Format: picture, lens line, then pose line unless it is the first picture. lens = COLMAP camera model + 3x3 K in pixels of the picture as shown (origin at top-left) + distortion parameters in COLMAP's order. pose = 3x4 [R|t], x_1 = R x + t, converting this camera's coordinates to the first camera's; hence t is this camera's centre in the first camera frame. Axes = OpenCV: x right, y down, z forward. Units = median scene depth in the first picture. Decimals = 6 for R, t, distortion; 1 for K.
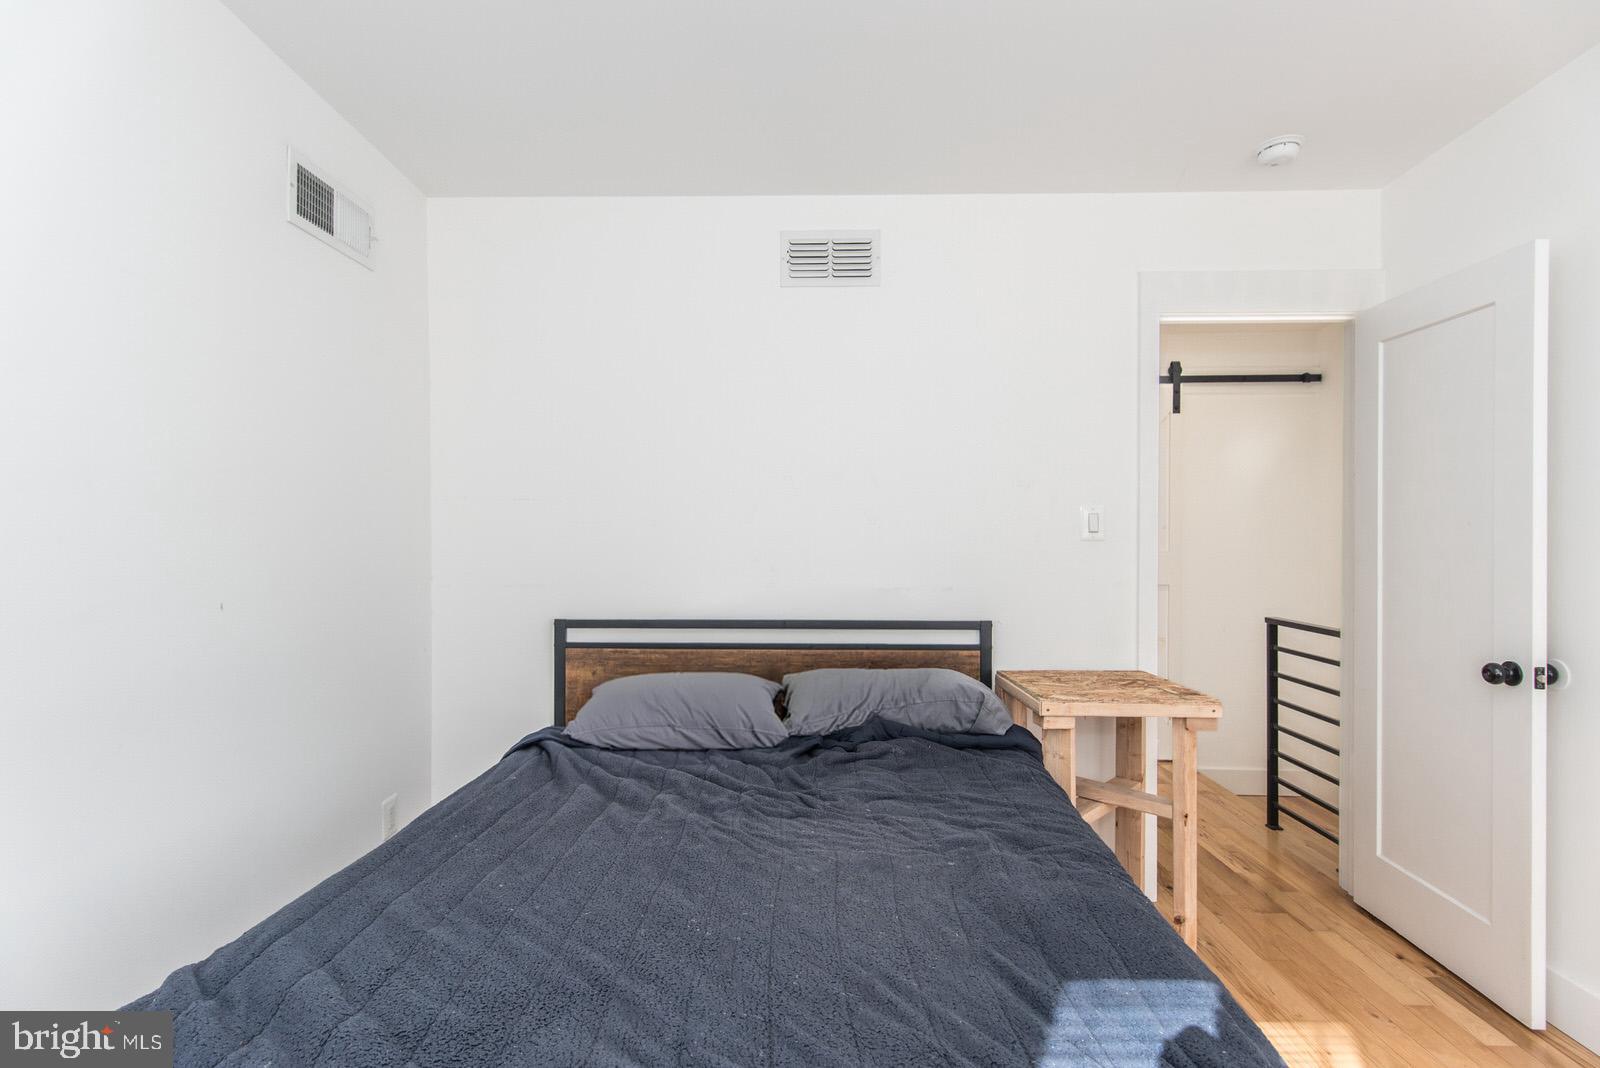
lens RADIAL K [[823.4, 0, 800.0], [0, 823.4, 534.0], [0, 0, 1]] dist [0.001530, 0.000553]
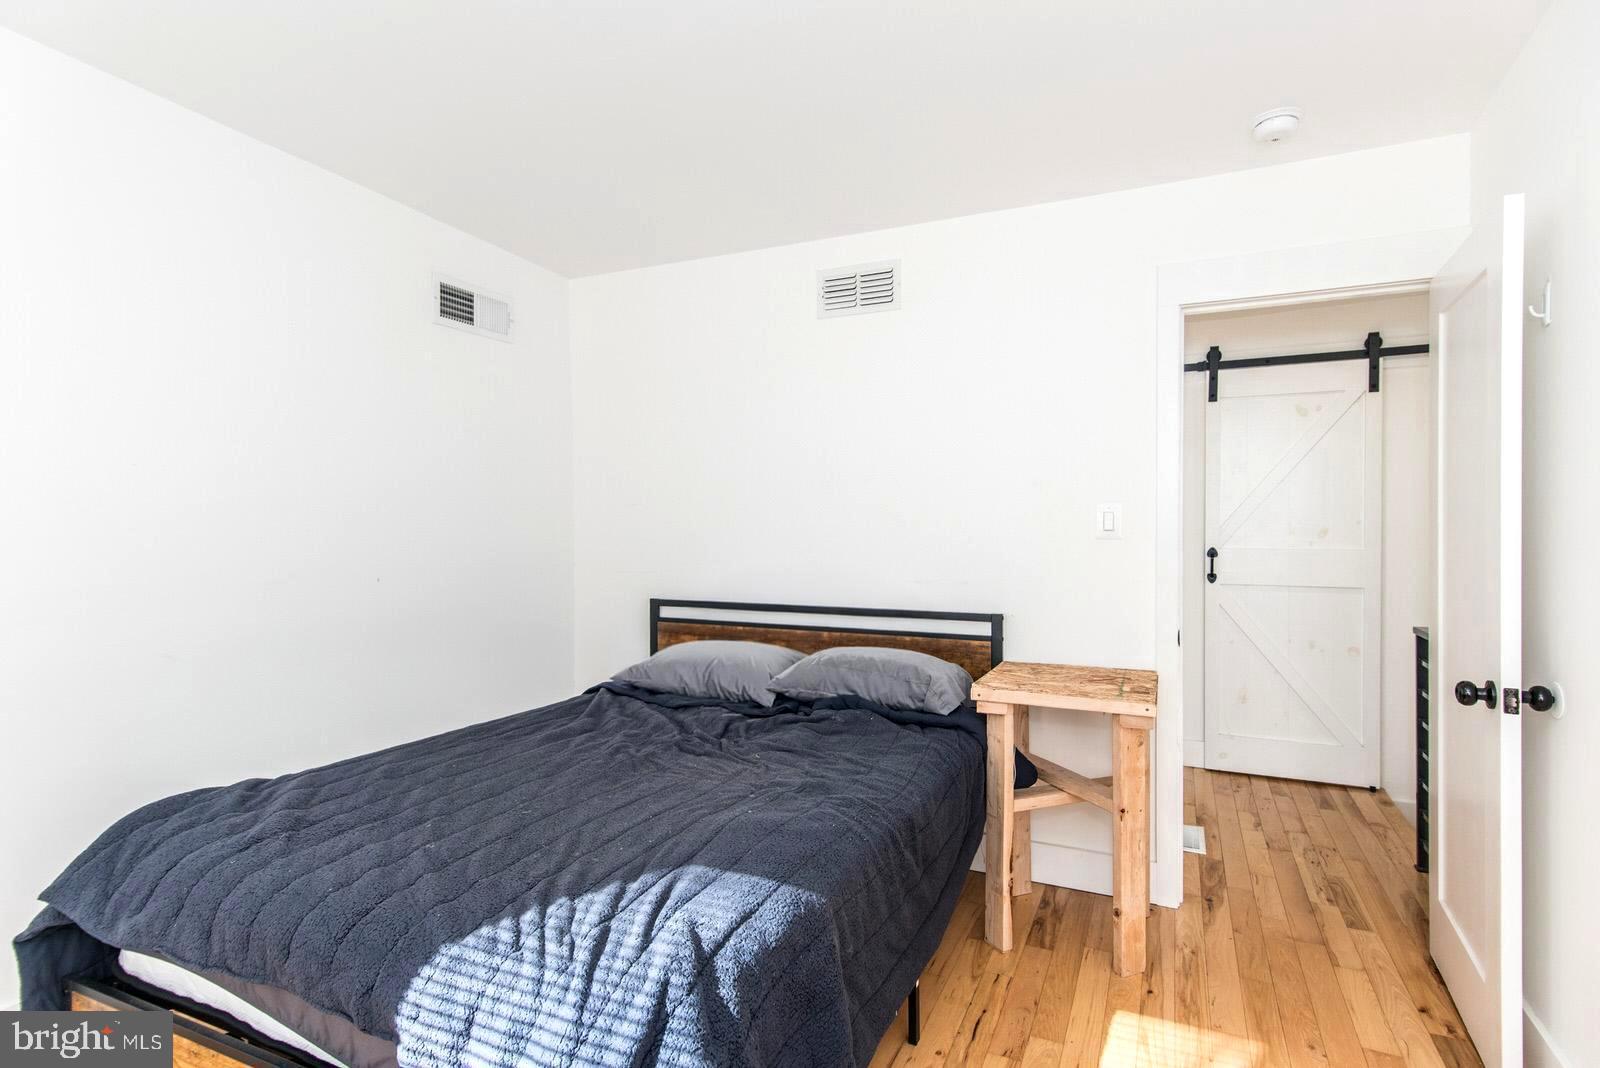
lens RADIAL K [[809.3, 0, 800.0], [0, 809.3, 534.0], [0, 0, 1]] dist [0.005396, 0.000692]
pose [[0.917908, 0.002176, -0.396786, 0.478765], [0.001358, 0.999962, 0.008625, -0.008349], [0.396790, -0.008456, 0.917871, -0.070234]]
